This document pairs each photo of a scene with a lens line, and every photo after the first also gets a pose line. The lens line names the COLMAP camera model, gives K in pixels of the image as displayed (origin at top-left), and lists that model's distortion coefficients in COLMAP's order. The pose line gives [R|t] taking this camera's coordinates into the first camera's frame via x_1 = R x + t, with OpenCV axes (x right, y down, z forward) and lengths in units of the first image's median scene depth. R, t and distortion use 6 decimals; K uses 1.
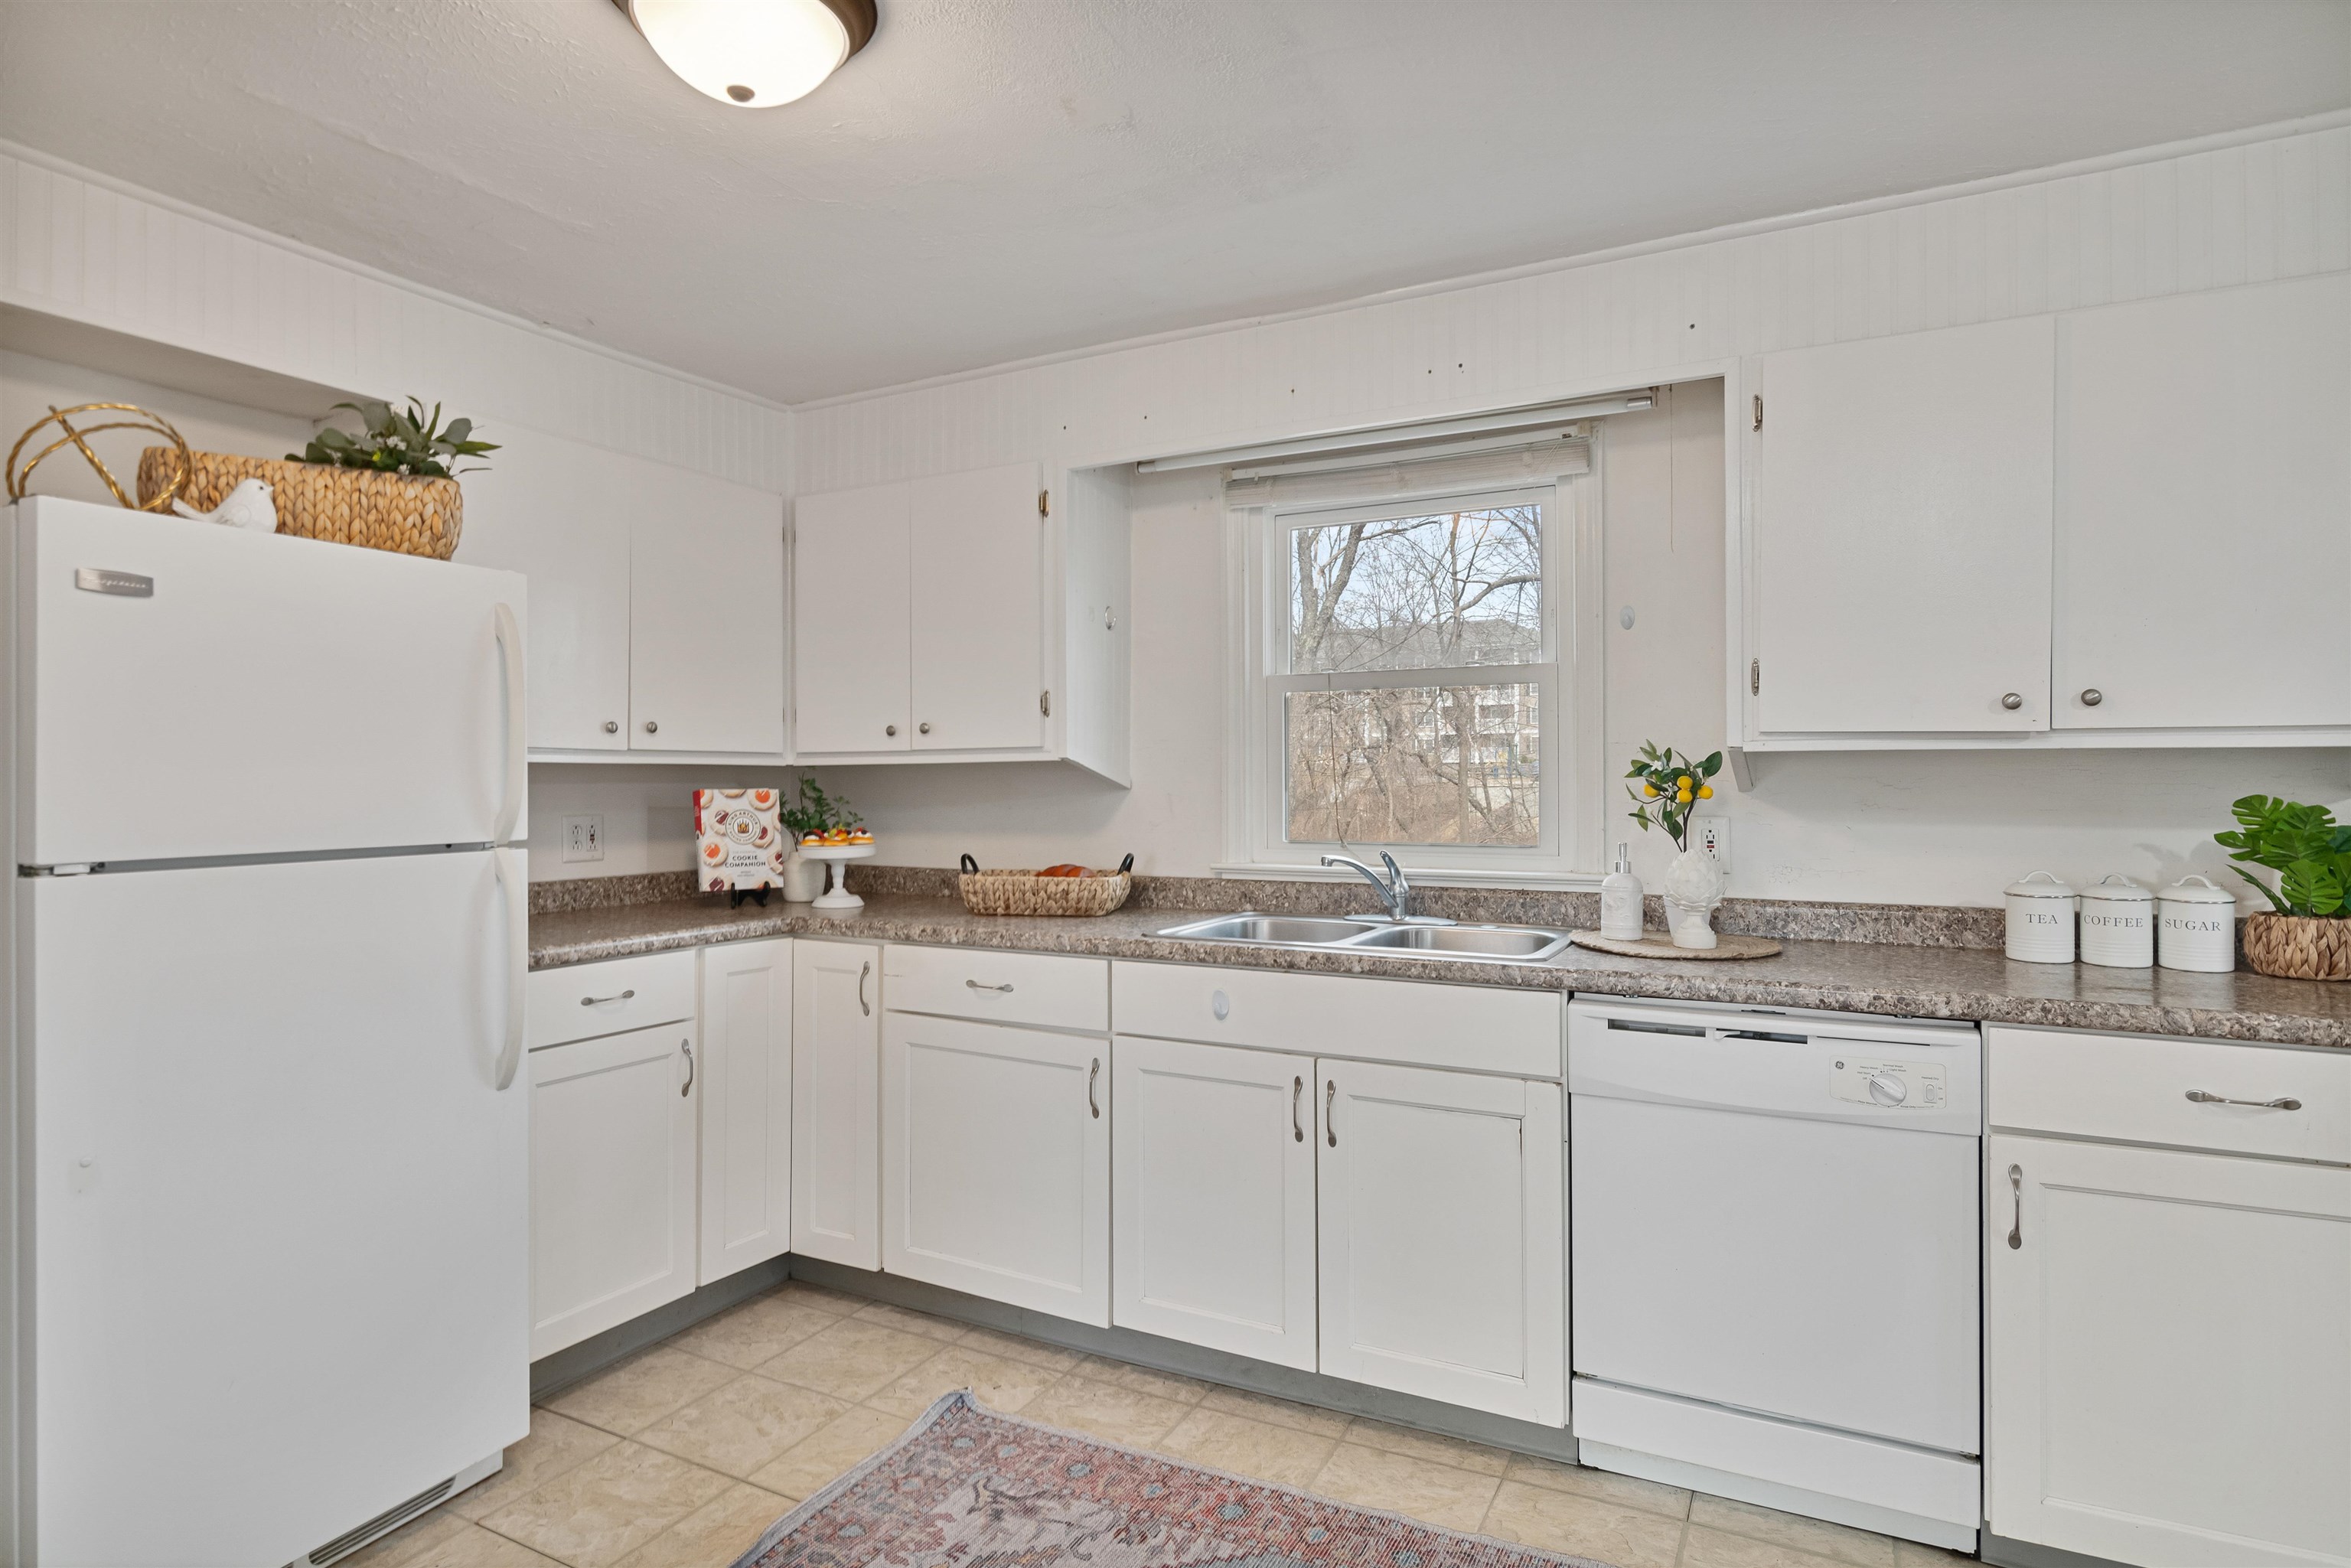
lens RADIAL K [[1246.9, 0, 1179.1], [0, 1246.9, 769.1], [0, 0, 1]] dist [-0.003053, -0.000399]
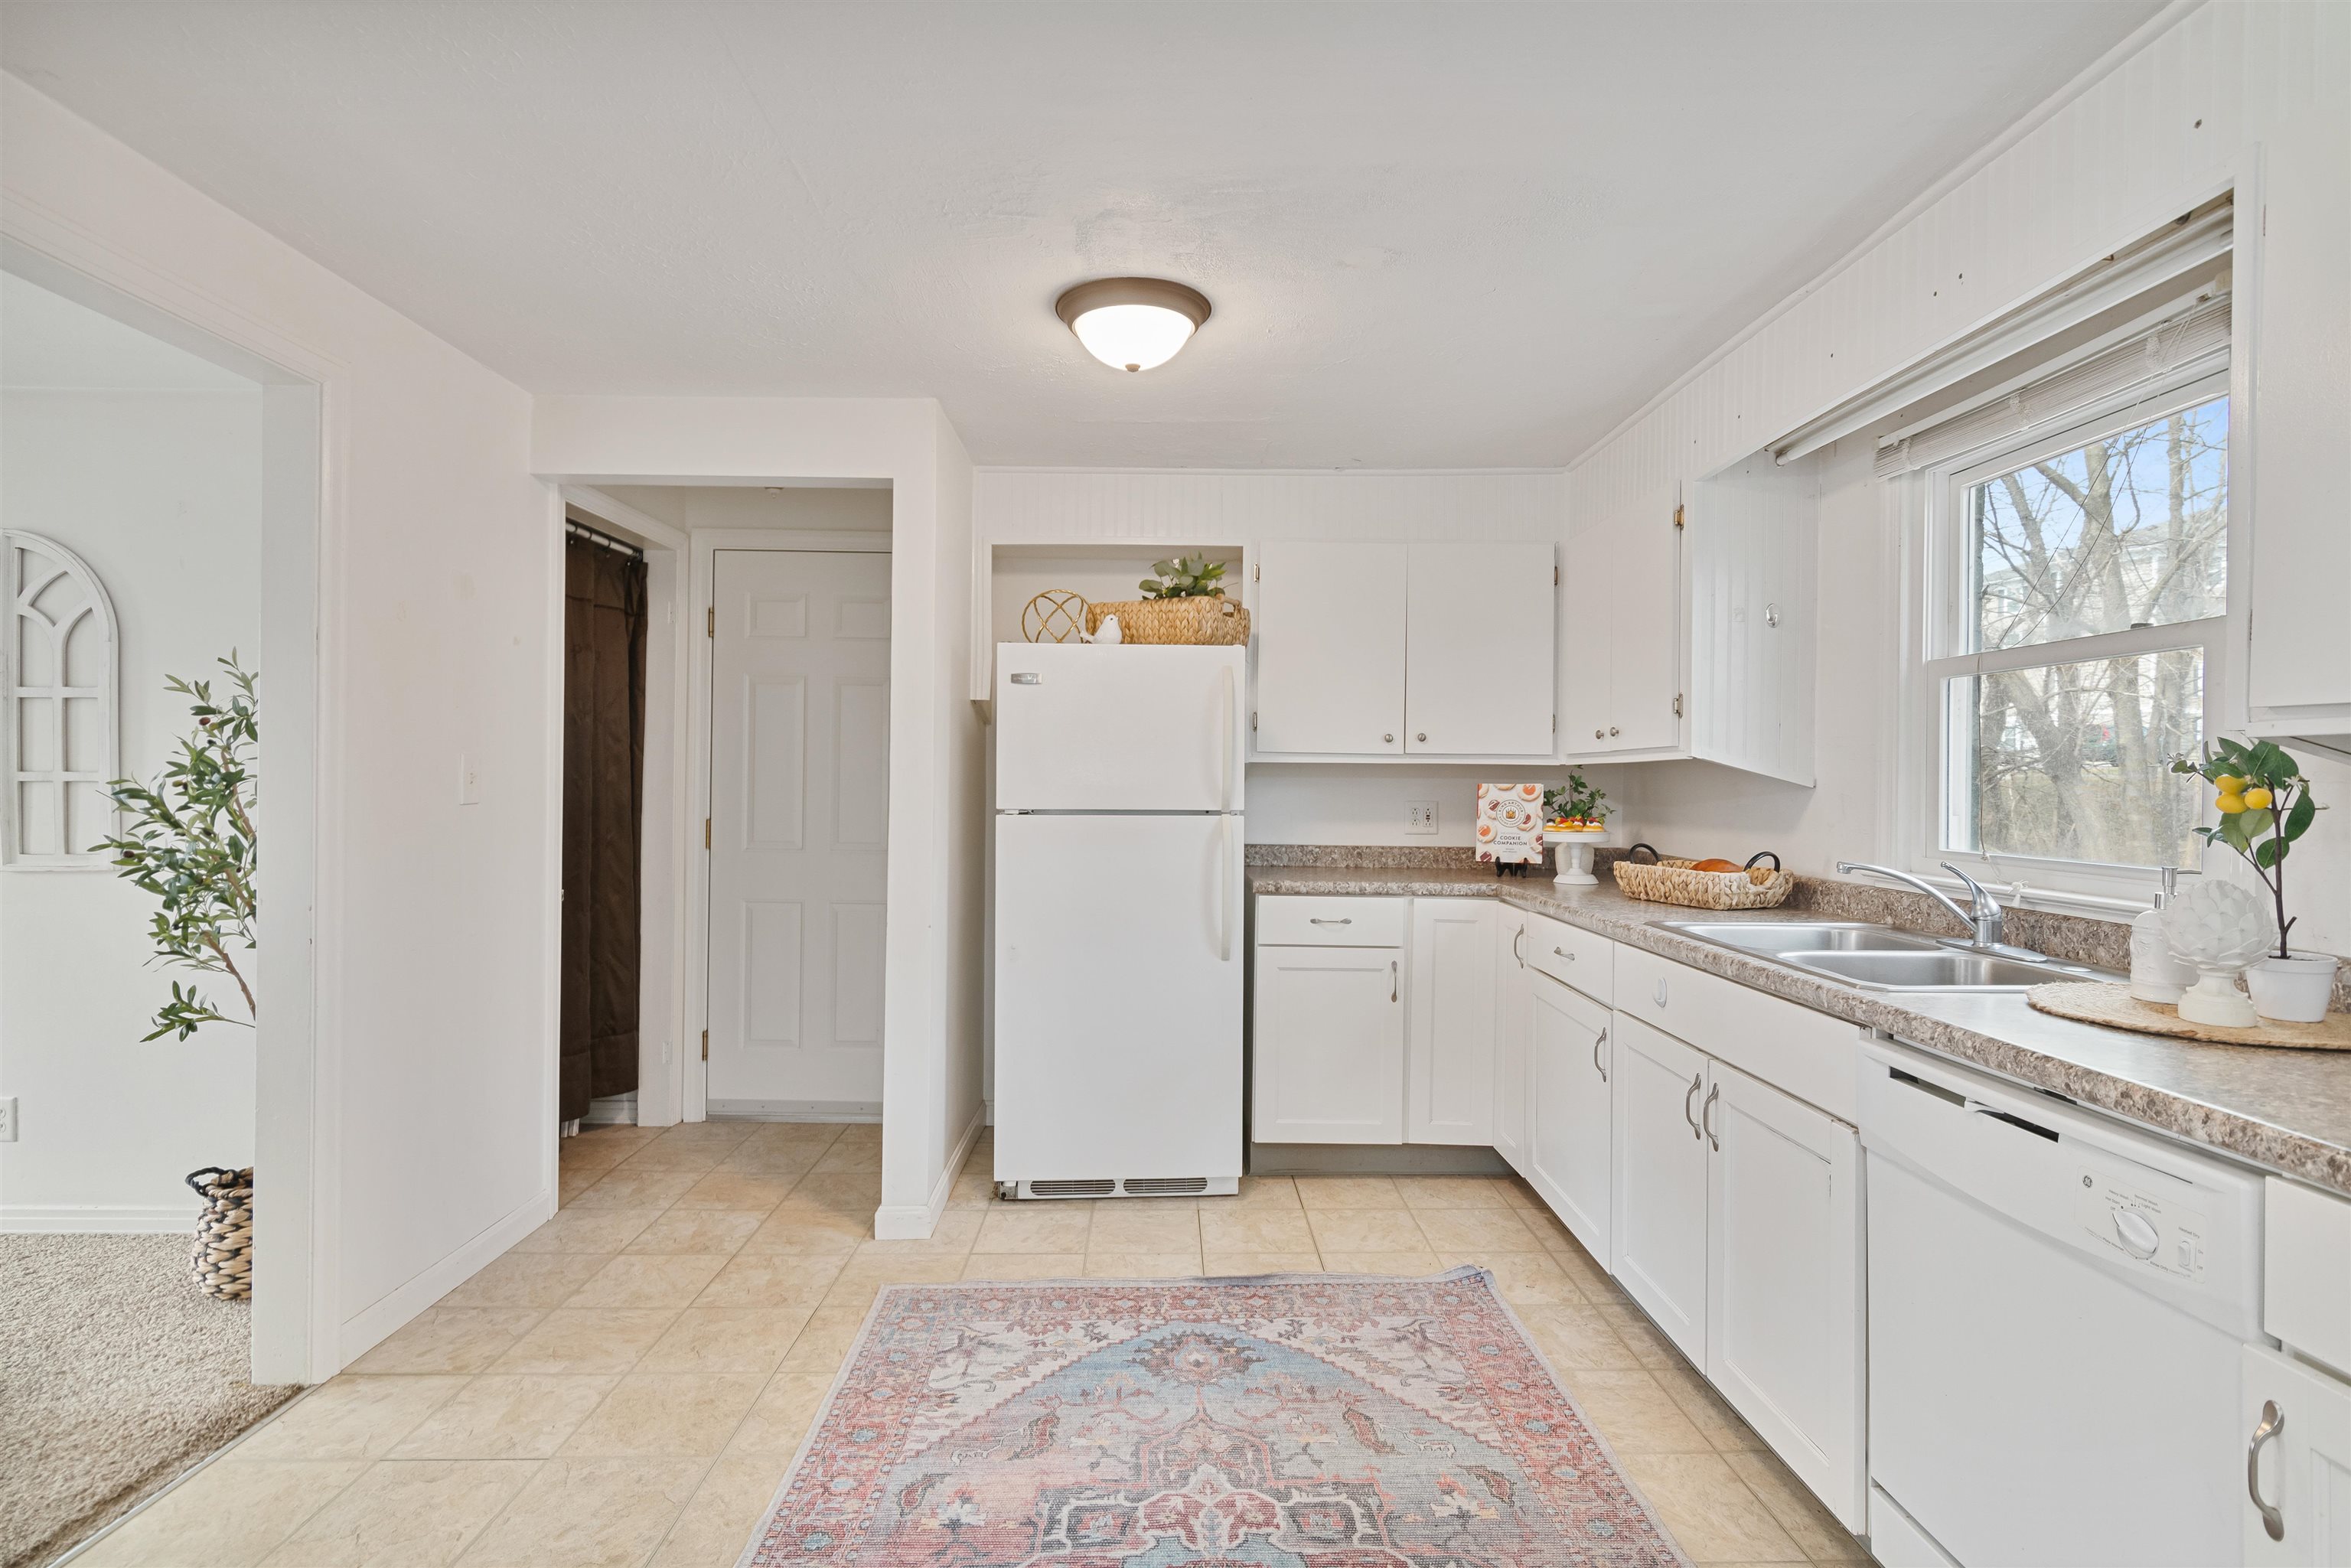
lens RADIAL K [[1149.0, 0, 1182.8], [0, 1149.0, 782.9], [0, 0, 1]] dist [0.000658, 0.001112]
pose [[0.485904, 0.010563, -0.873949, 0.670343], [-0.002179, 0.999939, 0.010874, 0.004380], [0.874010, -0.003379, 0.485897, 0.186129]]
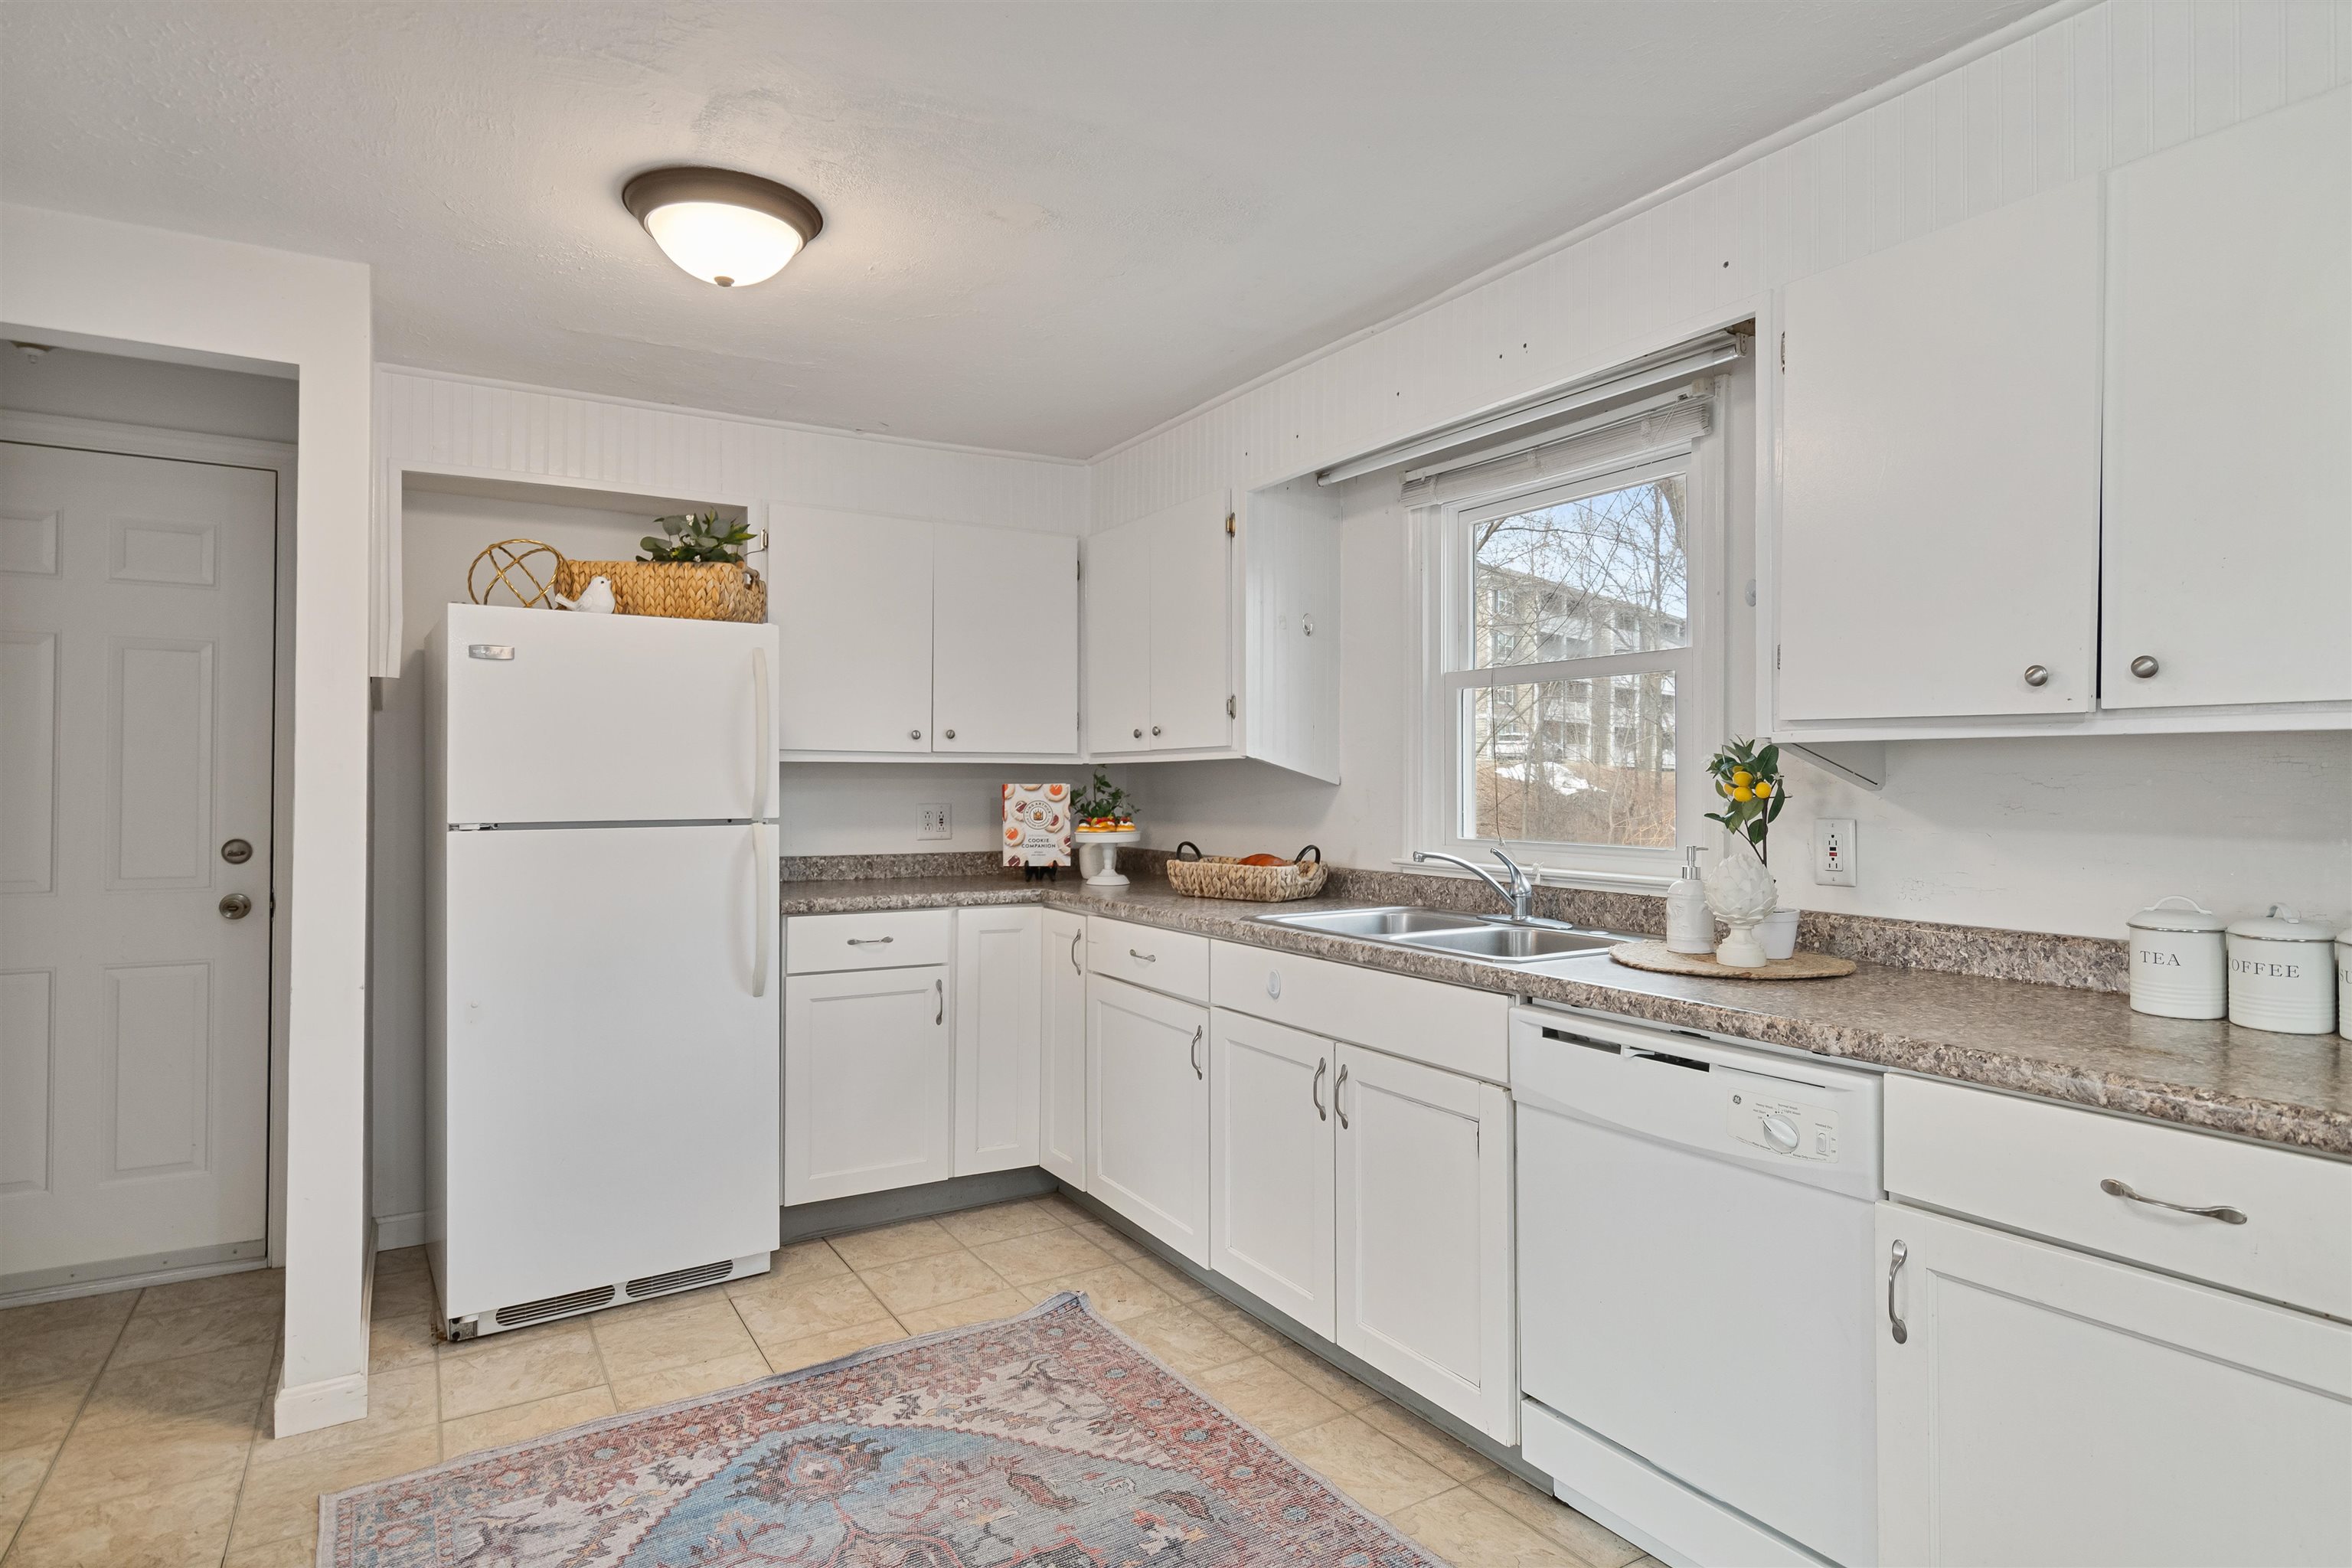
lens RADIAL K [[1243.9, 0, 1175.8], [0, 1243.9, 772.2], [0, 0, 1]] dist [-0.002095, -0.000597]
pose [[0.860692, -0.000318, -0.509125, 0.502456], [0.001546, 0.999997, 0.001989, 0.003551], [0.509123, -0.002499, 0.860690, 0.035440]]
